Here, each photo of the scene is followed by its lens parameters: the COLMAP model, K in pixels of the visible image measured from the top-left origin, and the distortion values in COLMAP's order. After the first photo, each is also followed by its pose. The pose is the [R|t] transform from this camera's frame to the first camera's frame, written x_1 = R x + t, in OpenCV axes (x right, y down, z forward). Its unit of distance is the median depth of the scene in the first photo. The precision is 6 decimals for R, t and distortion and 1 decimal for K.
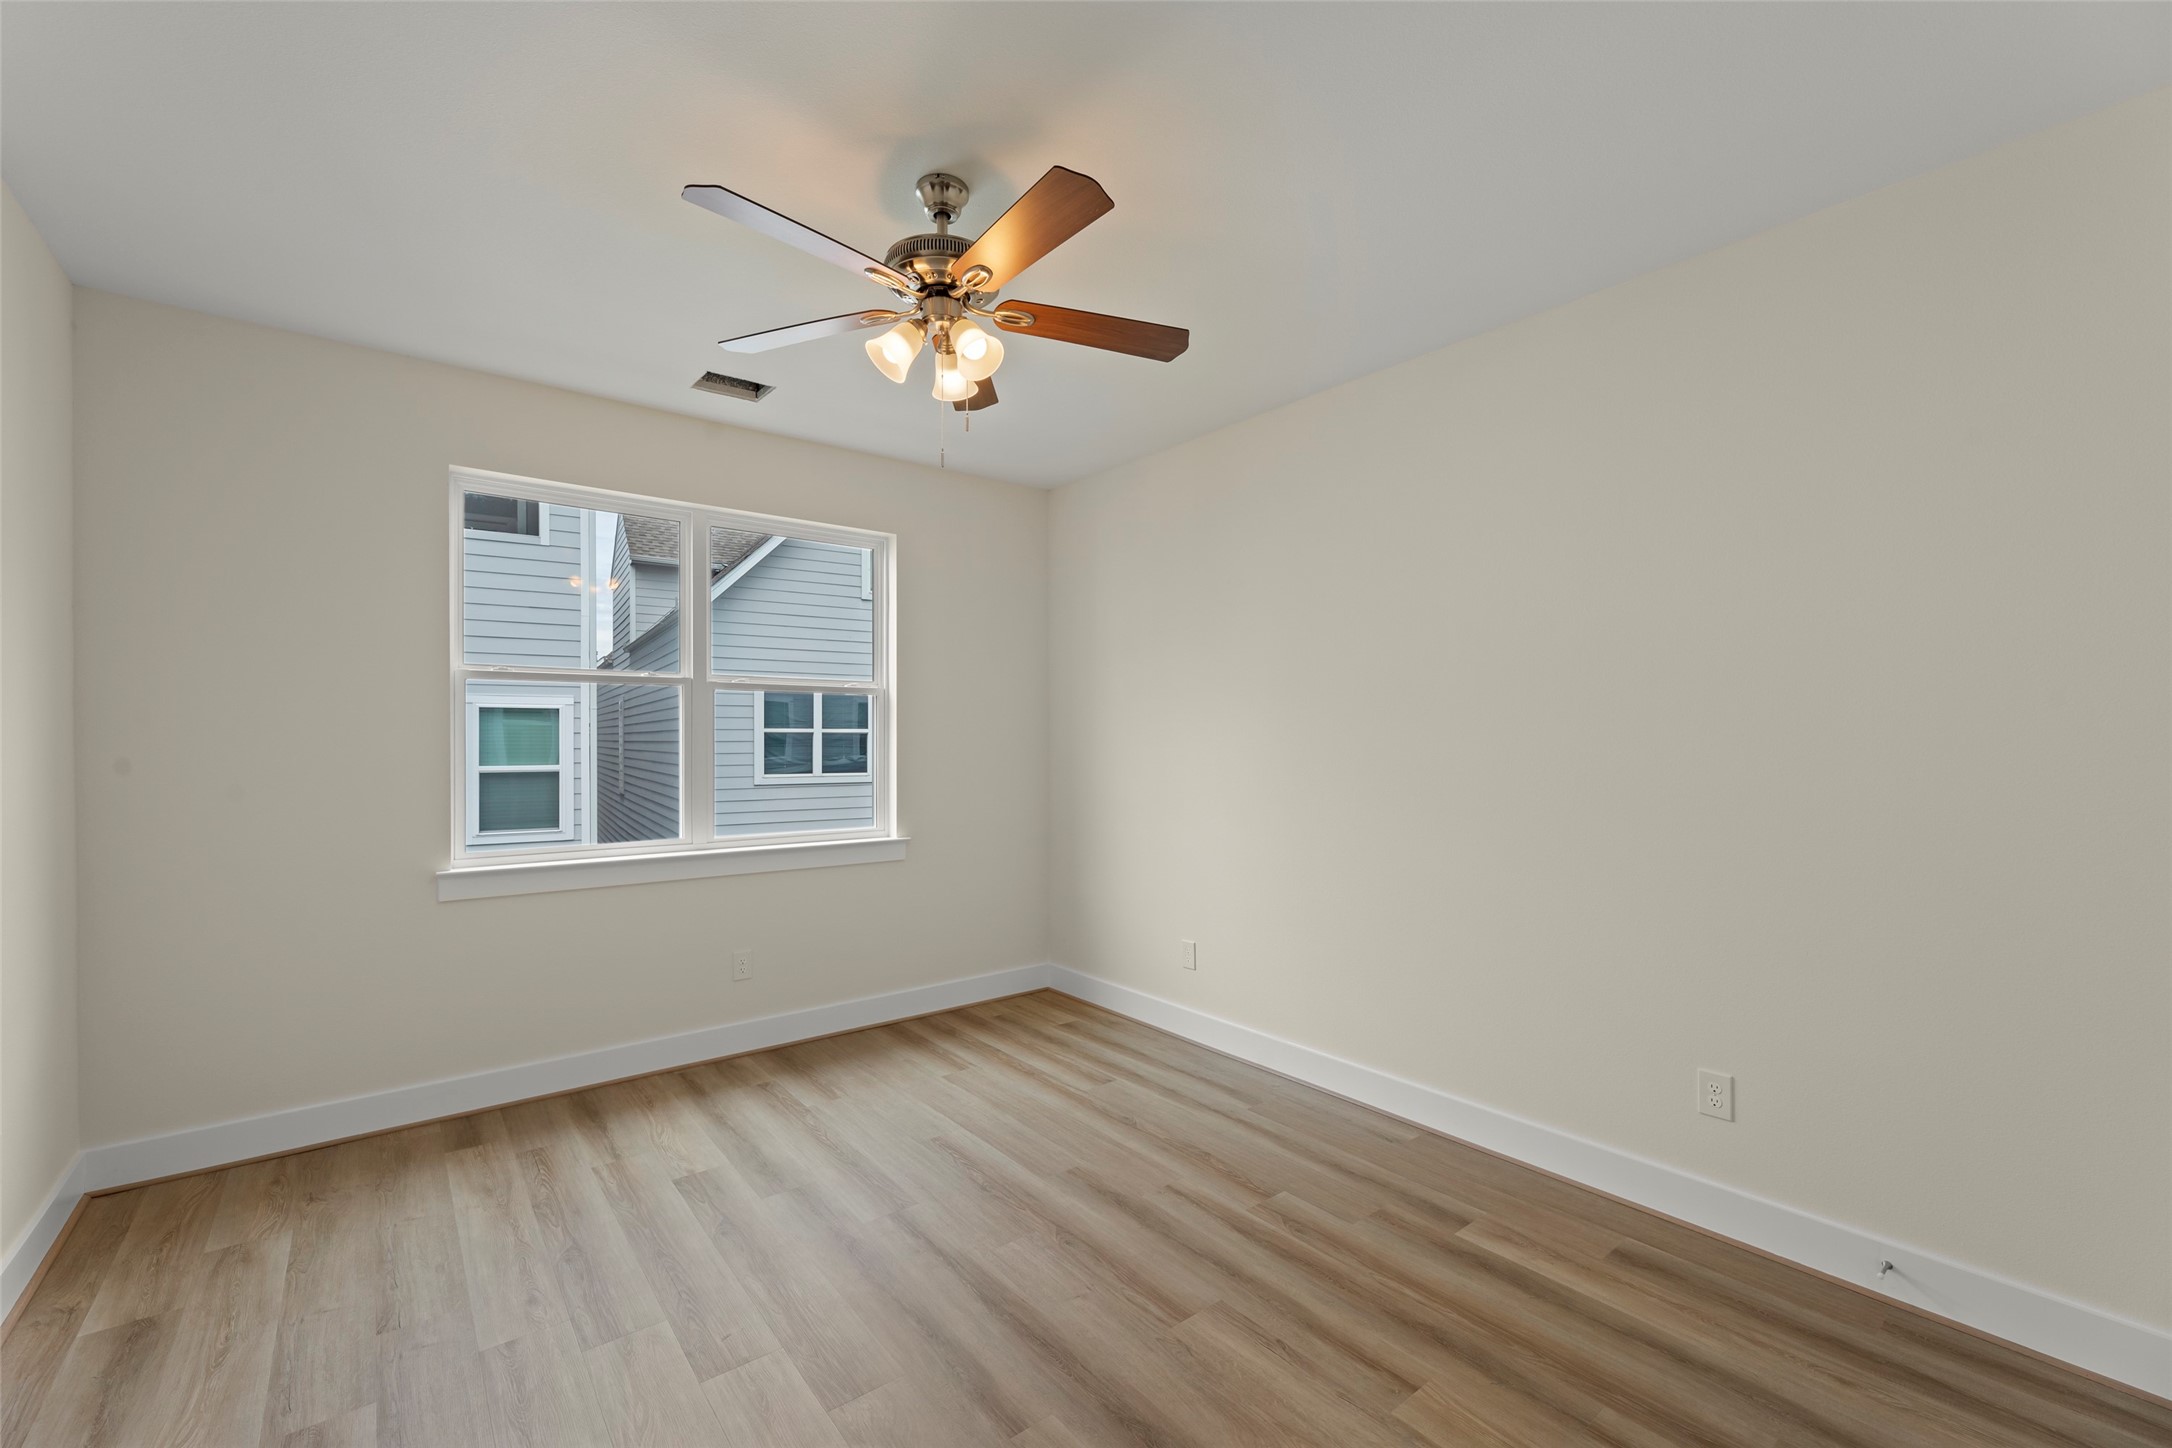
lens RADIAL K [[870.0, 0, 1086.9], [0, 870.0, 739.9], [0, 0, 1]] dist [0.000996, -0.000568]
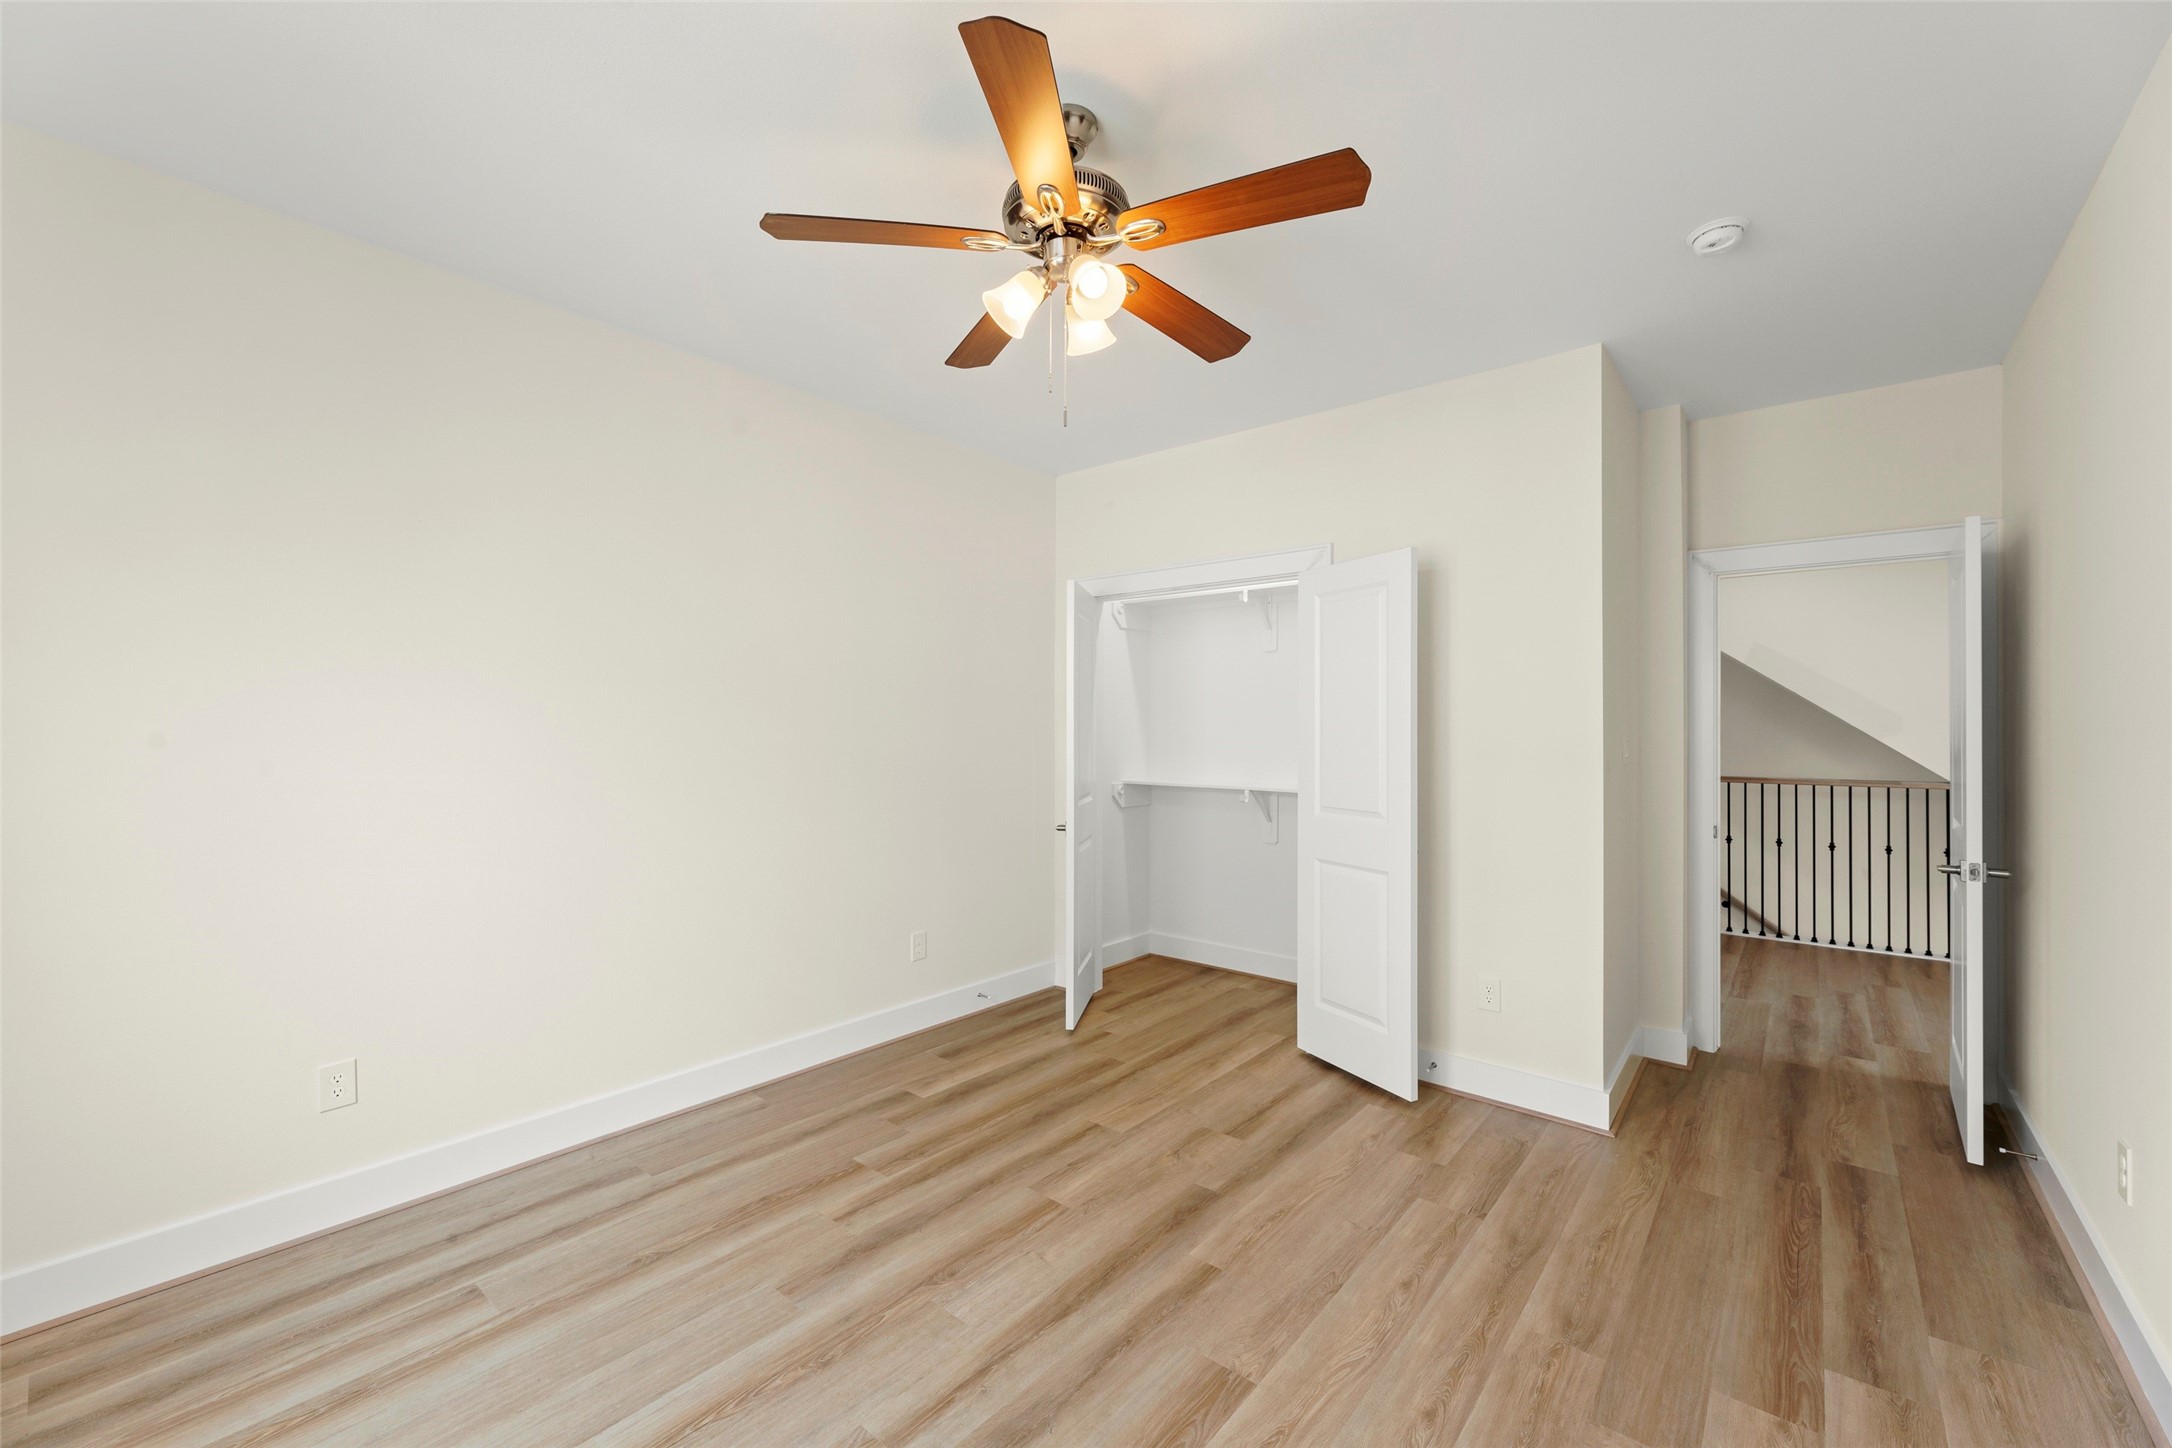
lens RADIAL K [[870.0, 0, 1091.2], [0, 870.0, 723.8], [0, 0, 1]] dist [0.000996, -0.000568]
pose [[-0.190004, 0.005898, 0.981766, -0.874464], [0.000042, 0.999982, -0.005999, 0.015828], [-0.981783, -0.001098, -0.190001, 0.967662]]
